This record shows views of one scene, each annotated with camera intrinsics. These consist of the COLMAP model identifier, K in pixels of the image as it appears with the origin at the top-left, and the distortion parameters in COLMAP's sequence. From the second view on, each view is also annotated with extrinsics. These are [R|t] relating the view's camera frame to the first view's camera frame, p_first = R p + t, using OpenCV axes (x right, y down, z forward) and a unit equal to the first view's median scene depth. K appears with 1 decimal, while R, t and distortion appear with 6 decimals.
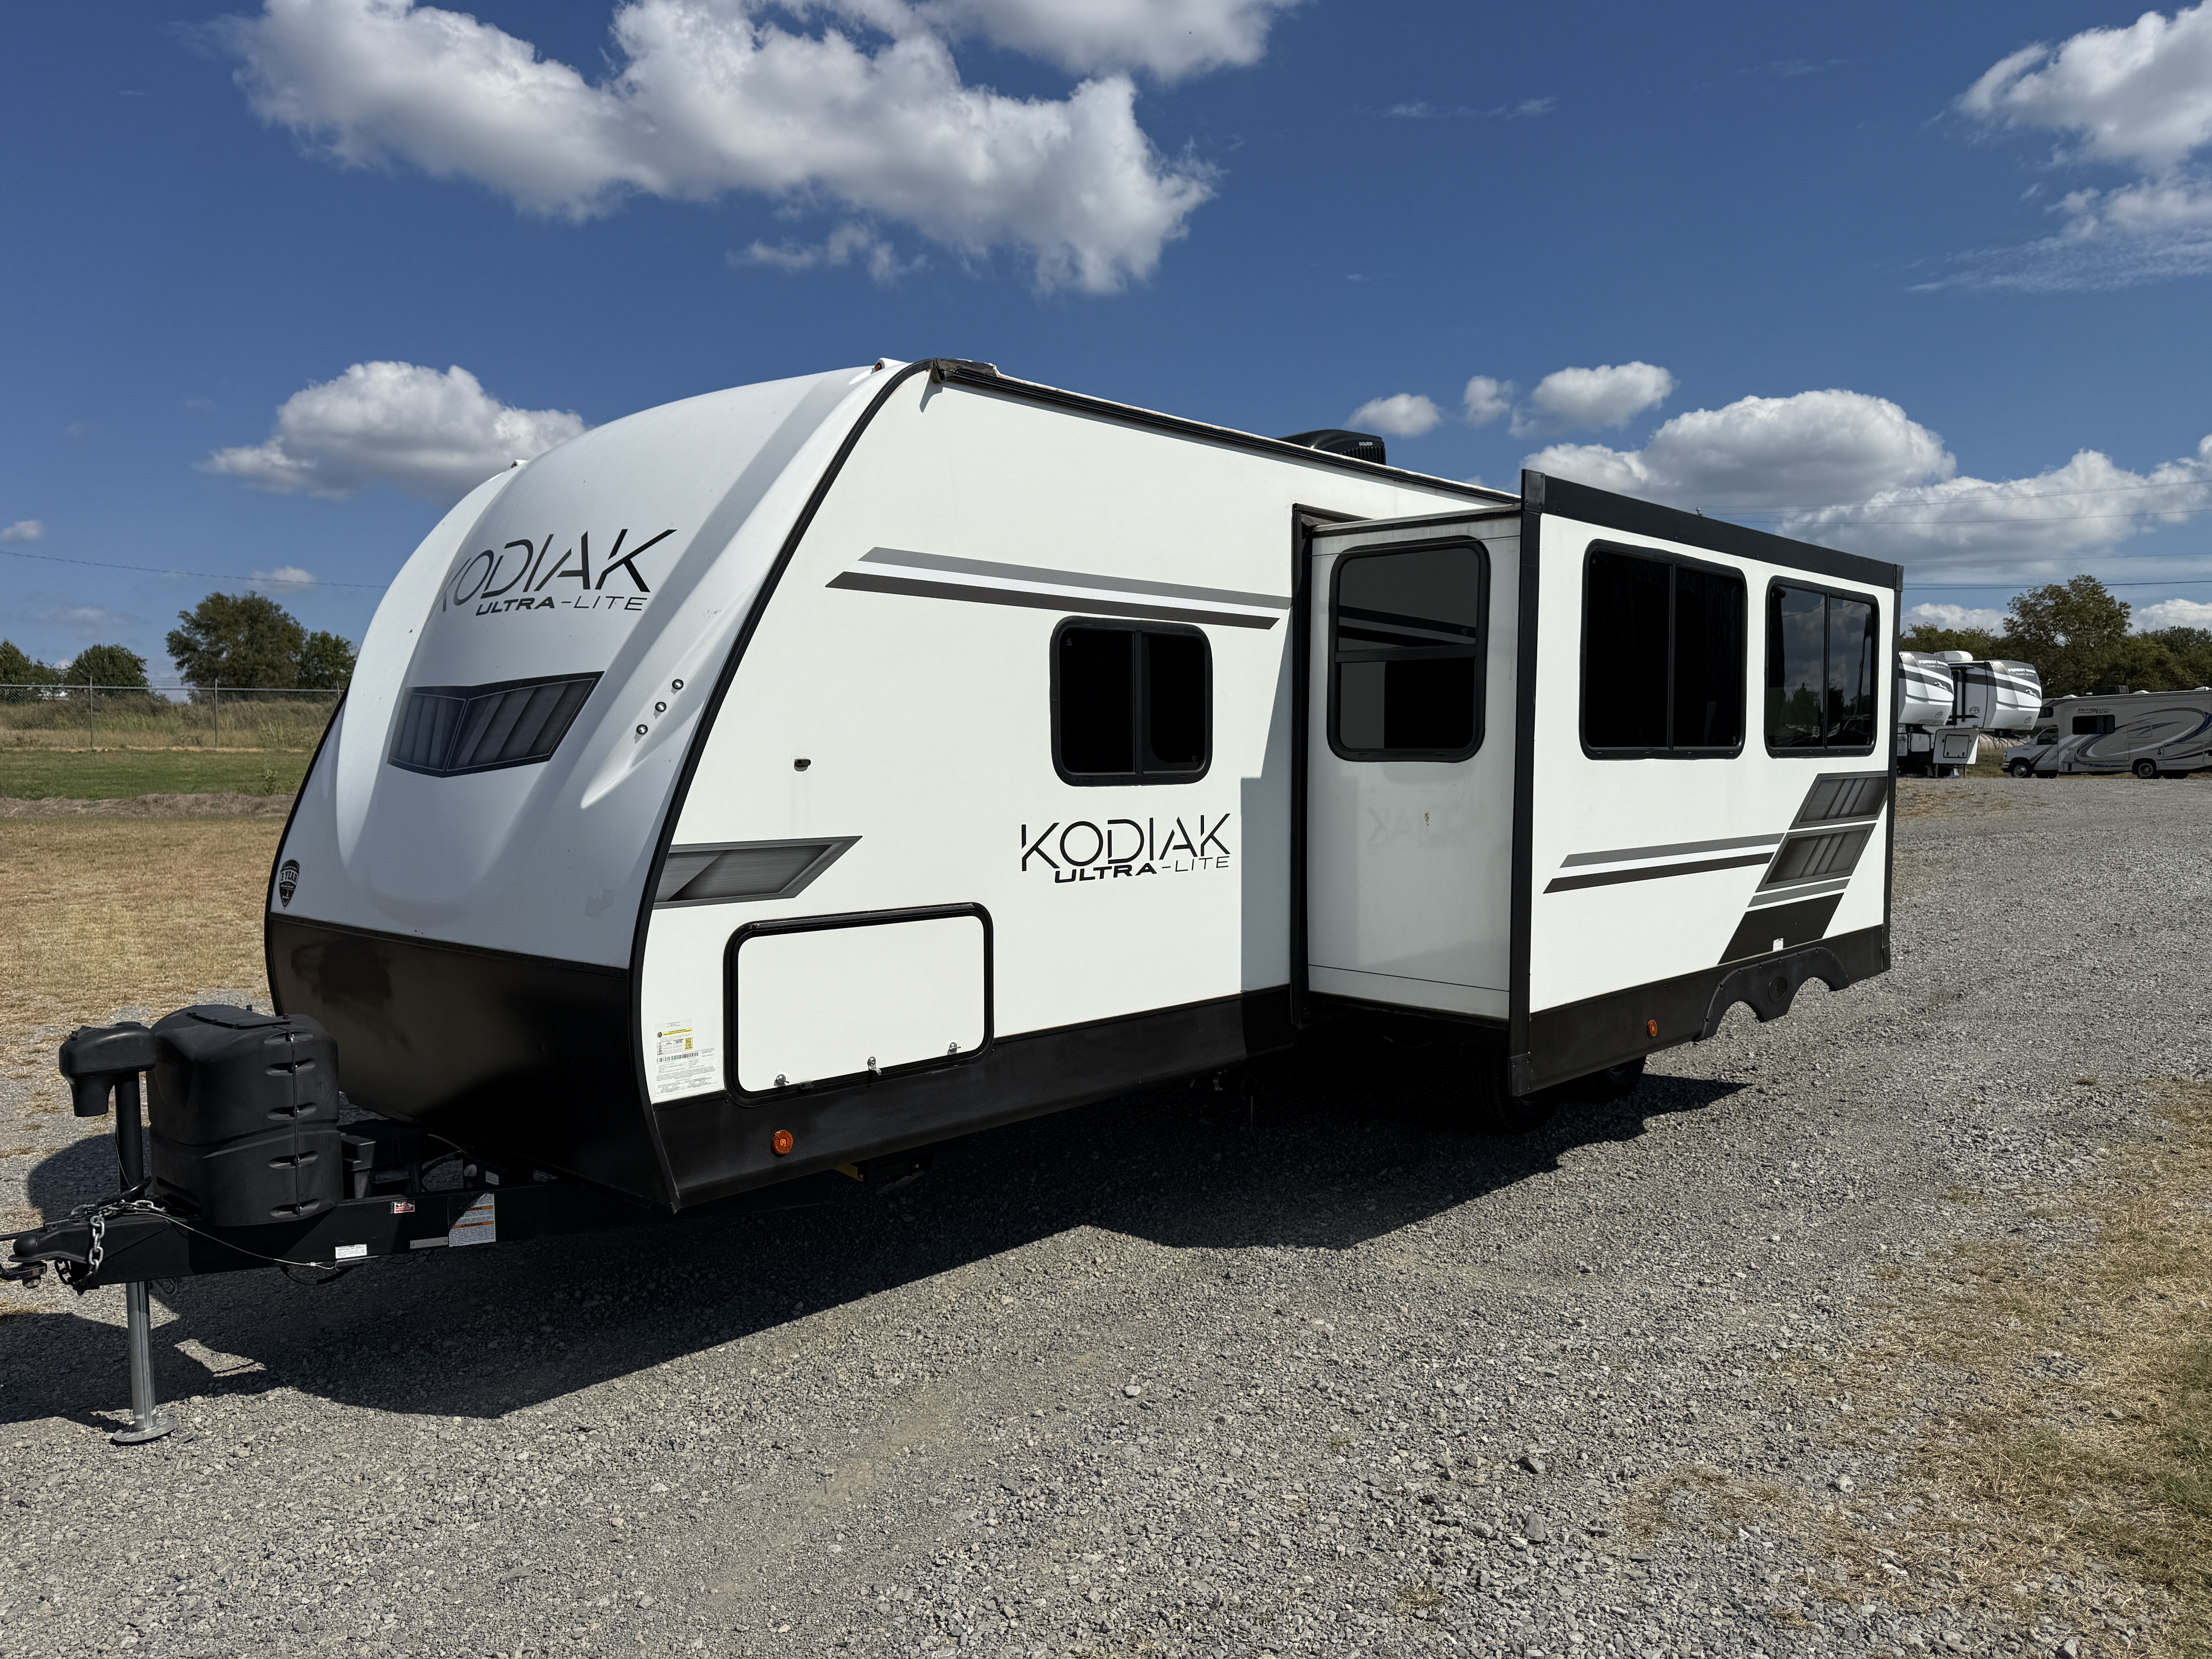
lens RADIAL K [[1647.7, 0, 1106.0], [0, 1647.7, 829.5], [0, 0, 1]] dist [0.123776, -0.169059]
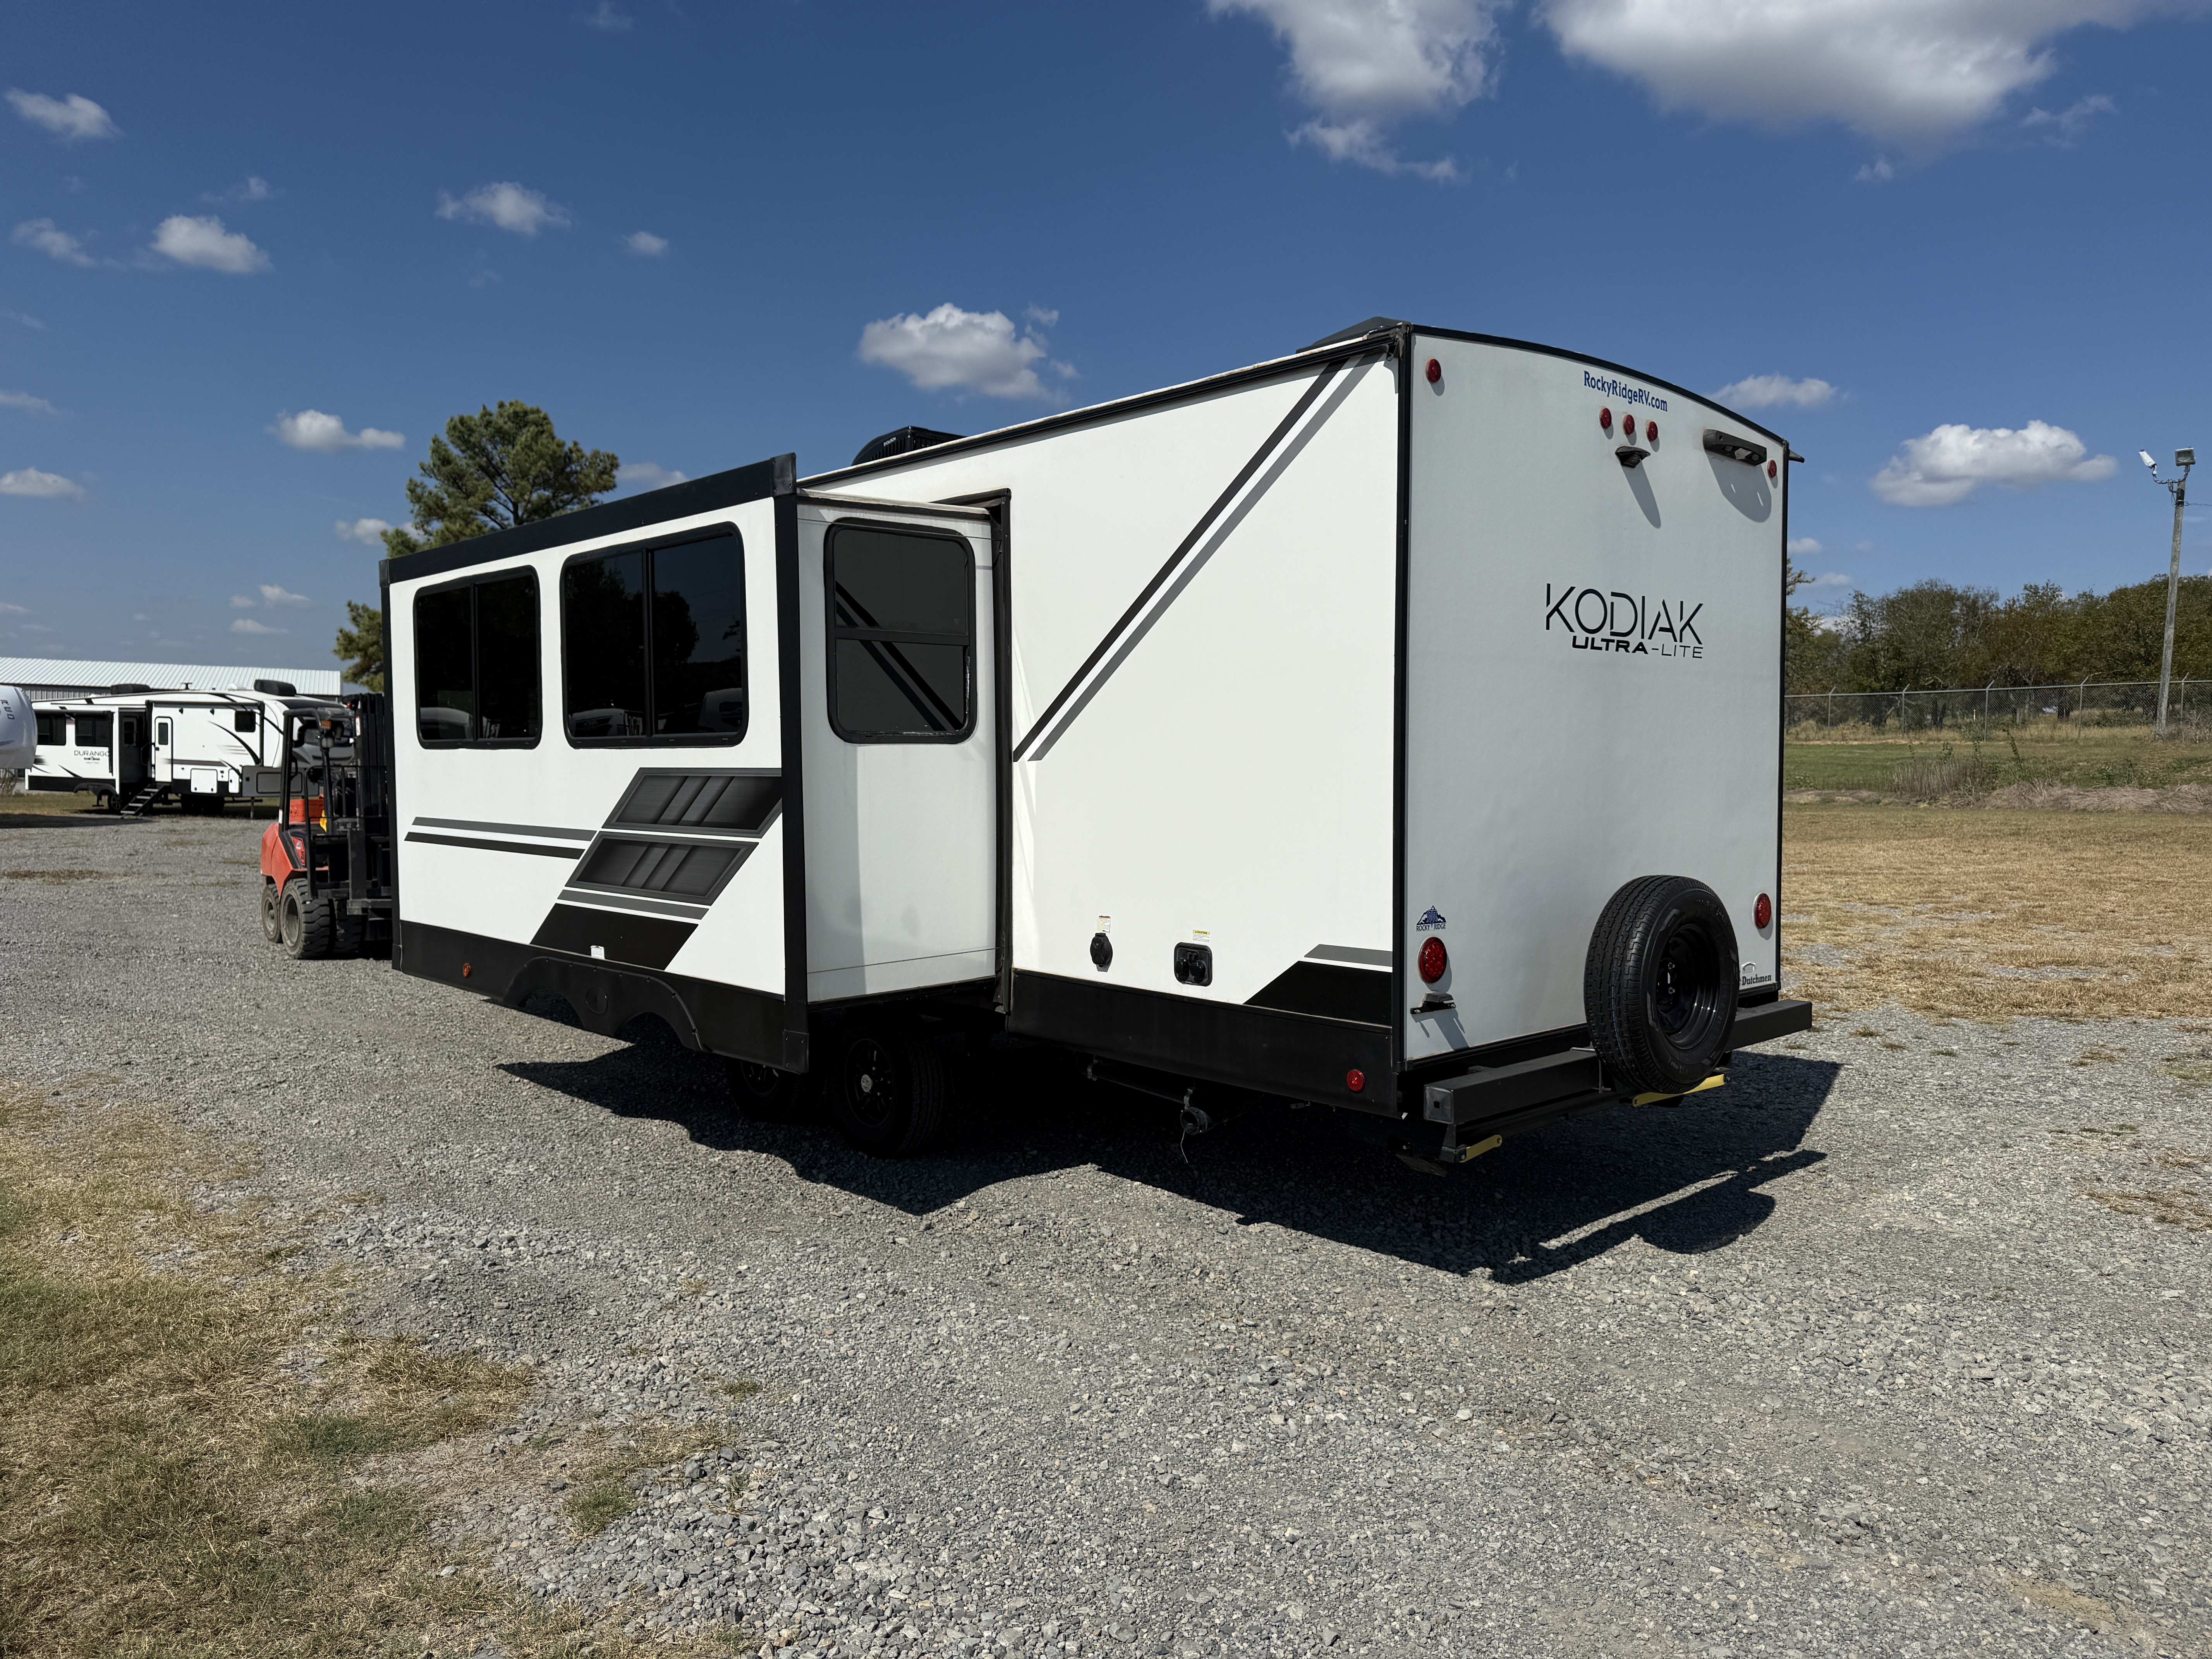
lens RADIAL K [[1577.4, 0, 1107.0], [0, 1577.4, 817.2], [0, 0, 1]] dist [0.060434, -0.067351]
pose [[-0.095437, 0.046455, -0.994351, 1.554816], [-0.039816, 0.997933, 0.050444, -0.075347], [0.994639, 0.044405, -0.093390, 1.703943]]
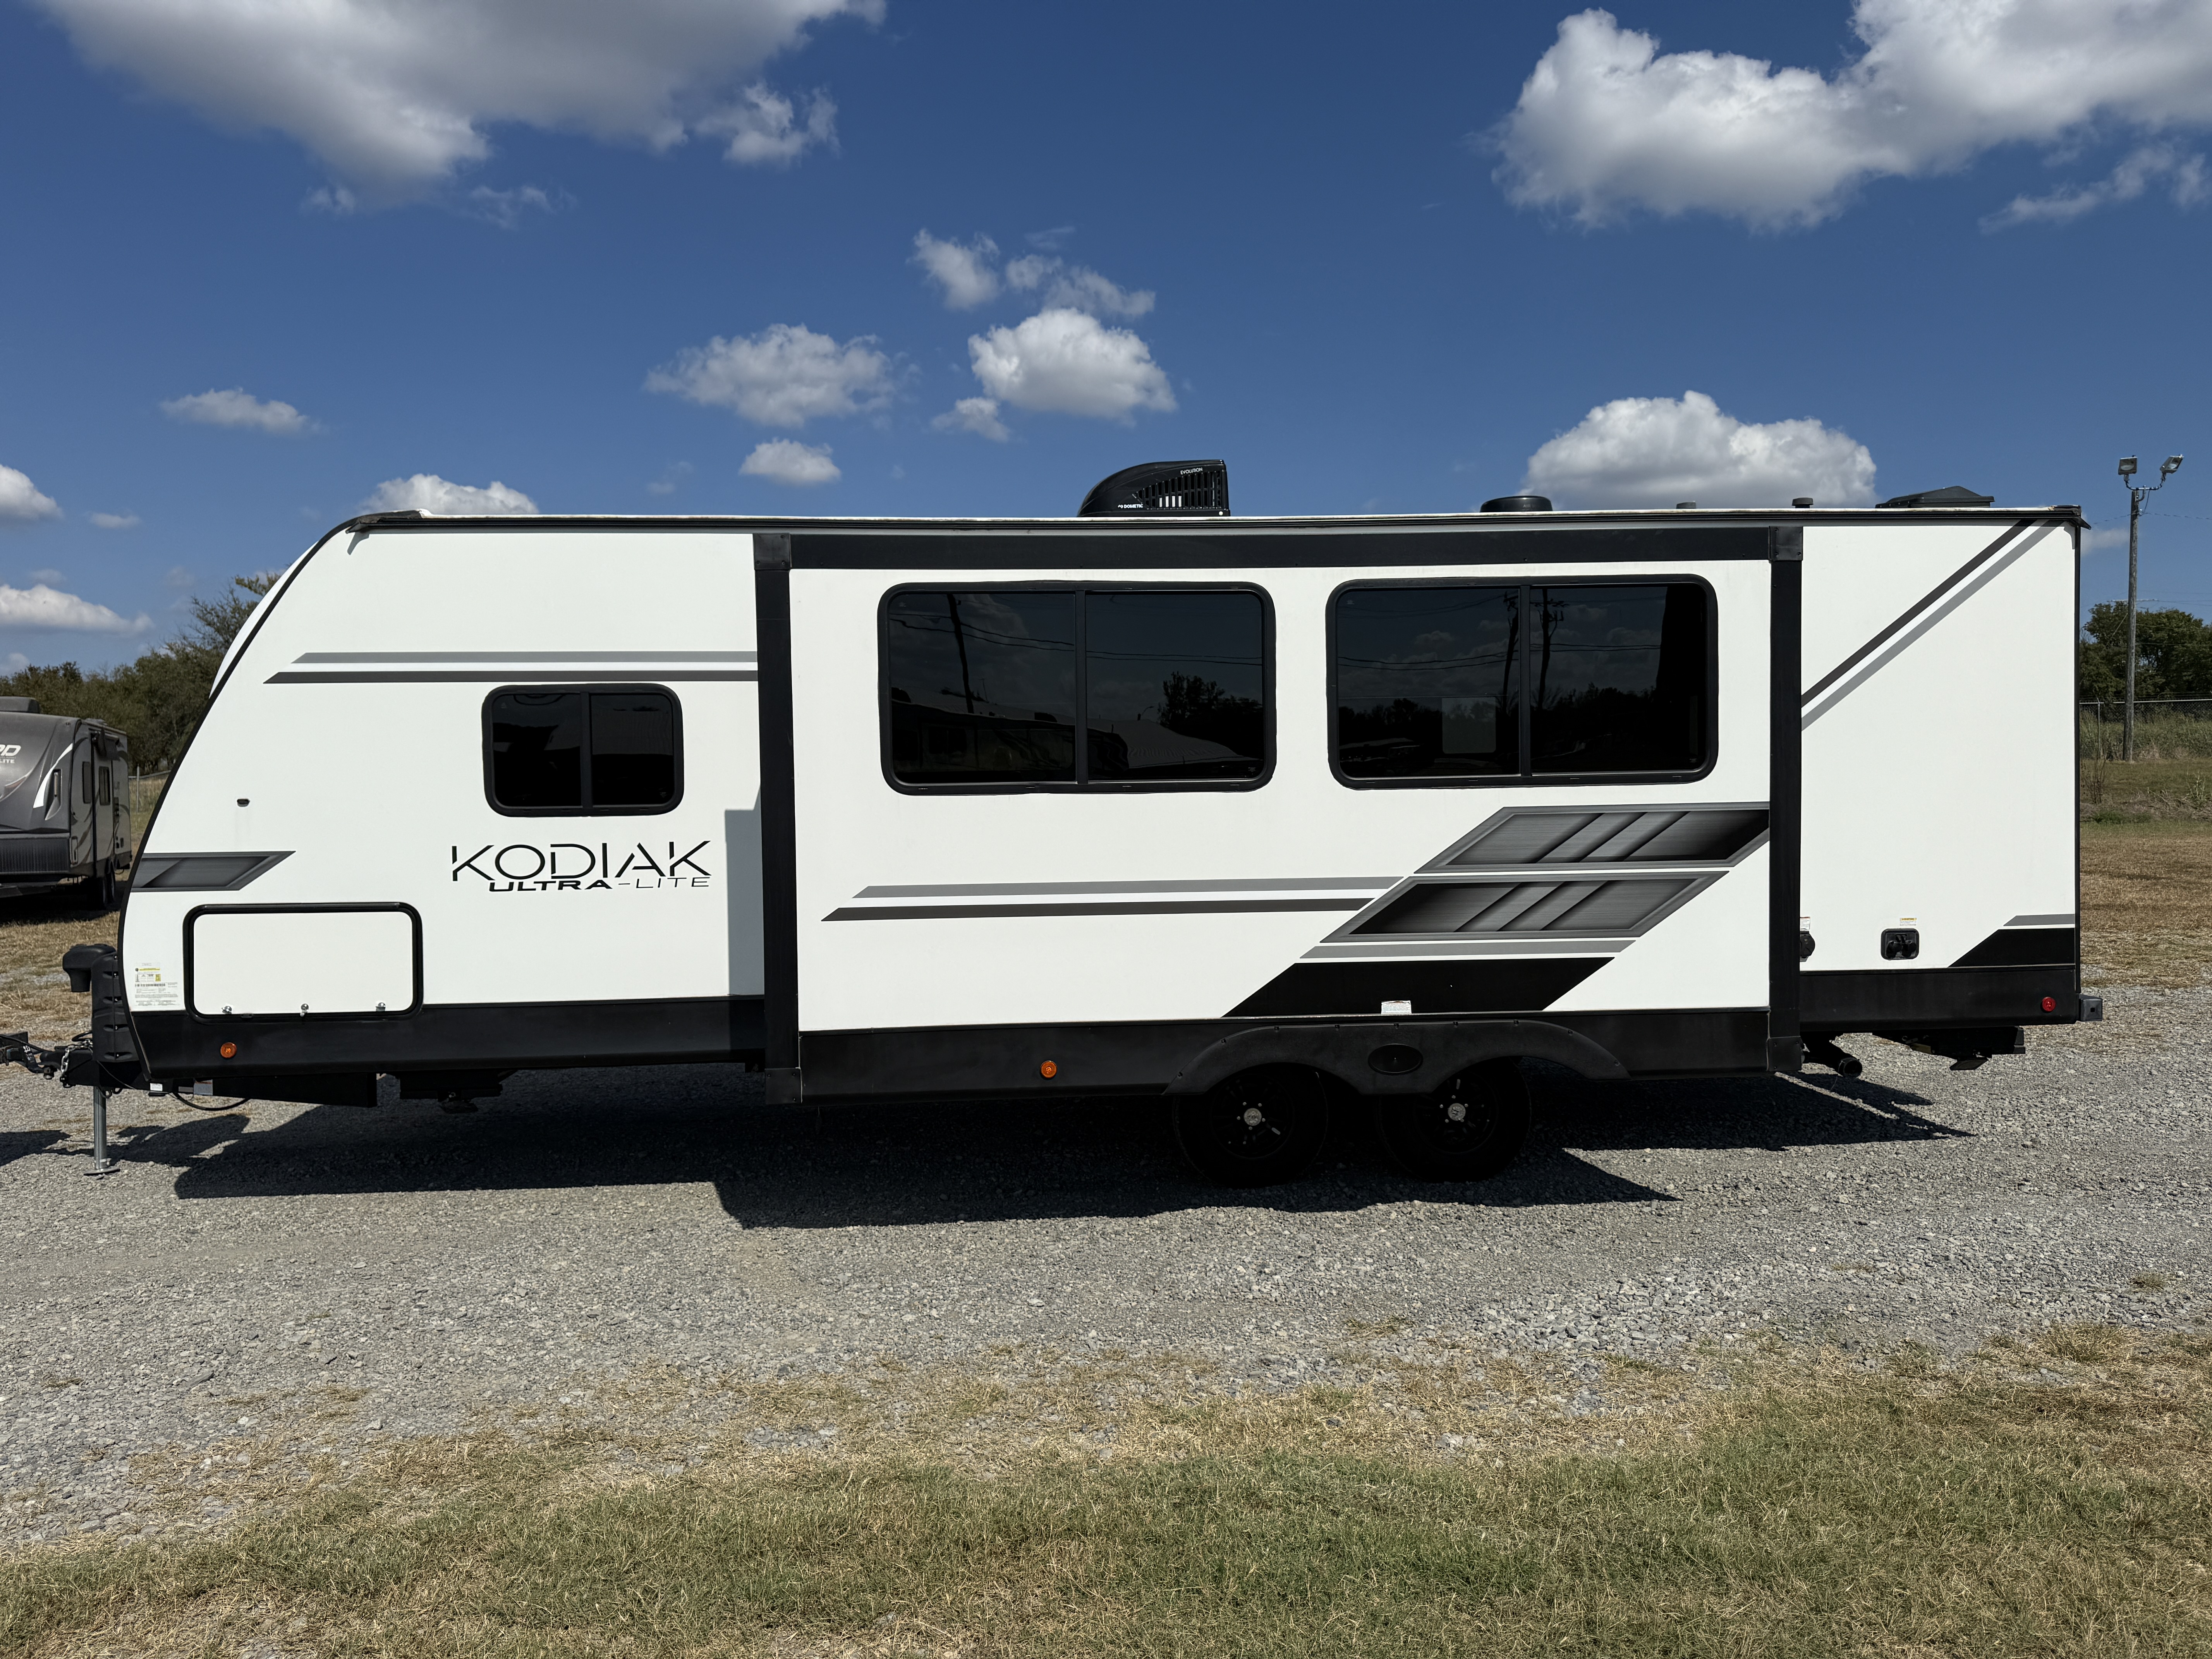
lens RADIAL K [[1643.2, 0, 1106.0], [0, 1643.2, 829.5], [0, 0, 1]] dist [0.002635, -0.004536]
pose [[0.715004, 0.016394, -0.698928, 1.105769], [-0.020244, 0.999791, 0.002741, -0.027021], [0.698827, 0.012189, 0.715186, 0.371467]]
